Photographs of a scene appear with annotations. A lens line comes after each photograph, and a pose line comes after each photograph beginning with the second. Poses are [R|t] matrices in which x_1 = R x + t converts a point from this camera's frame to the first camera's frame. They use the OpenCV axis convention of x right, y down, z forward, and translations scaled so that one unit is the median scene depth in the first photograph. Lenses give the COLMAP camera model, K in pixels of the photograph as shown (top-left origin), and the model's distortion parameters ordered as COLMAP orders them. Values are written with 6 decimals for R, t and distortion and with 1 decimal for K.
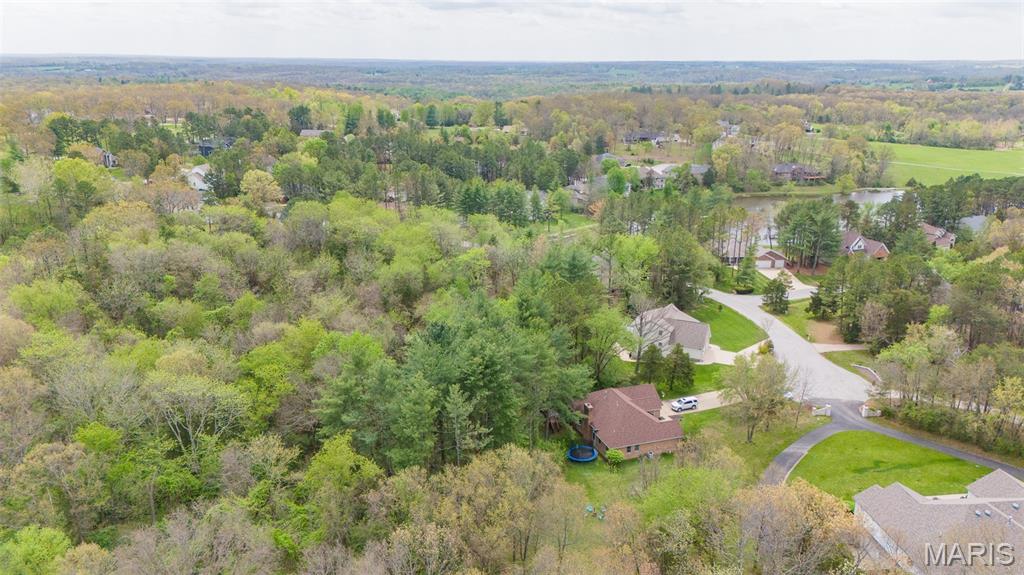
lens RADIAL K [[733.5, 0, 536.8], [0, 733.5, 291.1], [0, 0, 1]] dist [0.081215, -0.080465]
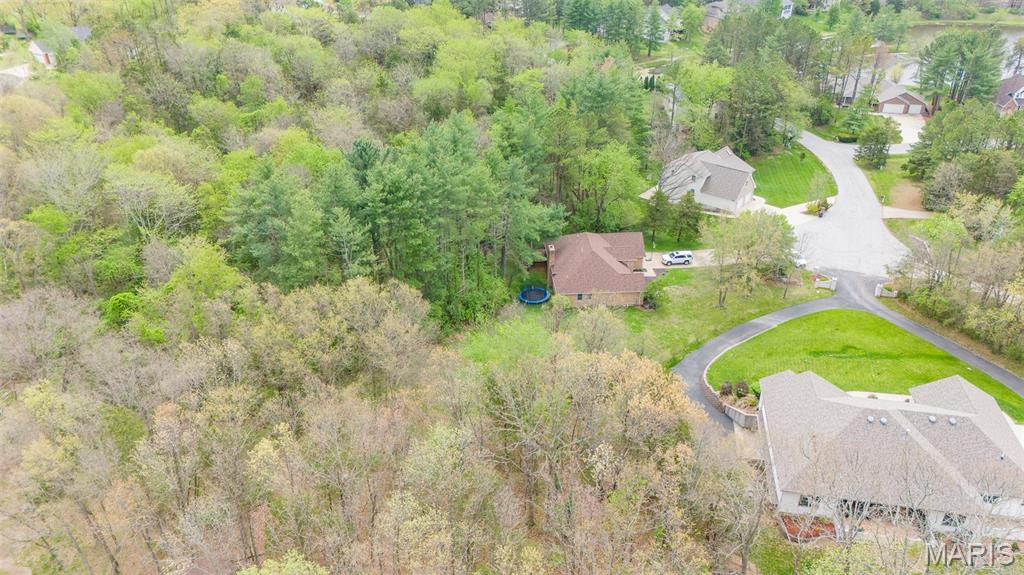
lens RADIAL K [[733.5, 0, 536.8], [0, 733.5, 291.1], [0, 0, 1]] dist [0.081215, -0.080465]
pose [[0.965148, 0.131329, -0.226366, 0.200705], [-0.075888, 0.968251, 0.238182, -0.009640], [0.250460, -0.212703, 0.944472, 0.068104]]
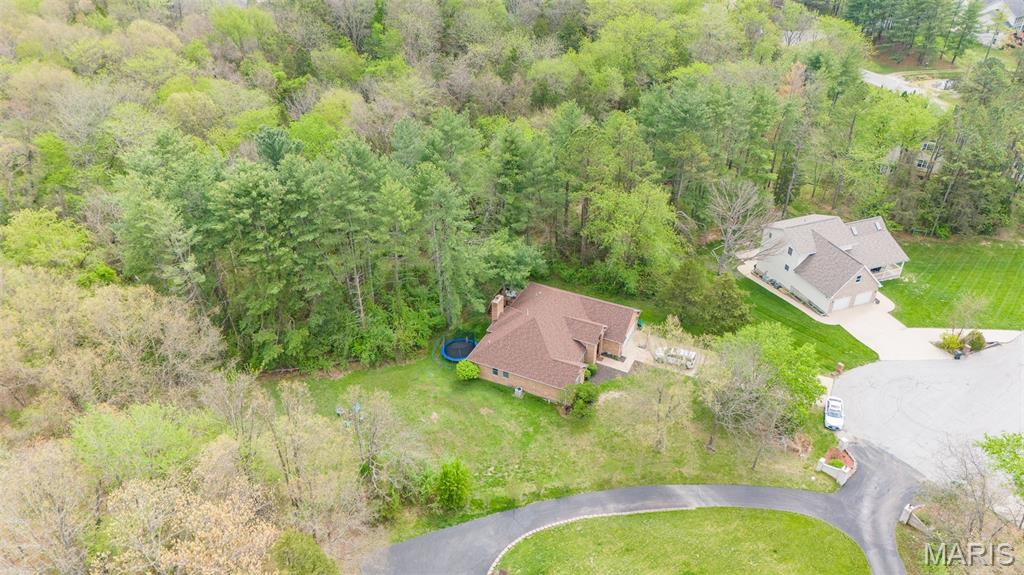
lens RADIAL K [[733.5, 0, 536.8], [0, 733.5, 291.1], [0, 0, 1]] dist [0.081215, -0.080465]
pose [[0.709965, 0.389494, -0.586723, 0.397610], [-0.210173, 0.912352, 0.351341, -0.091764], [0.672144, -0.126127, 0.729599, 0.355037]]
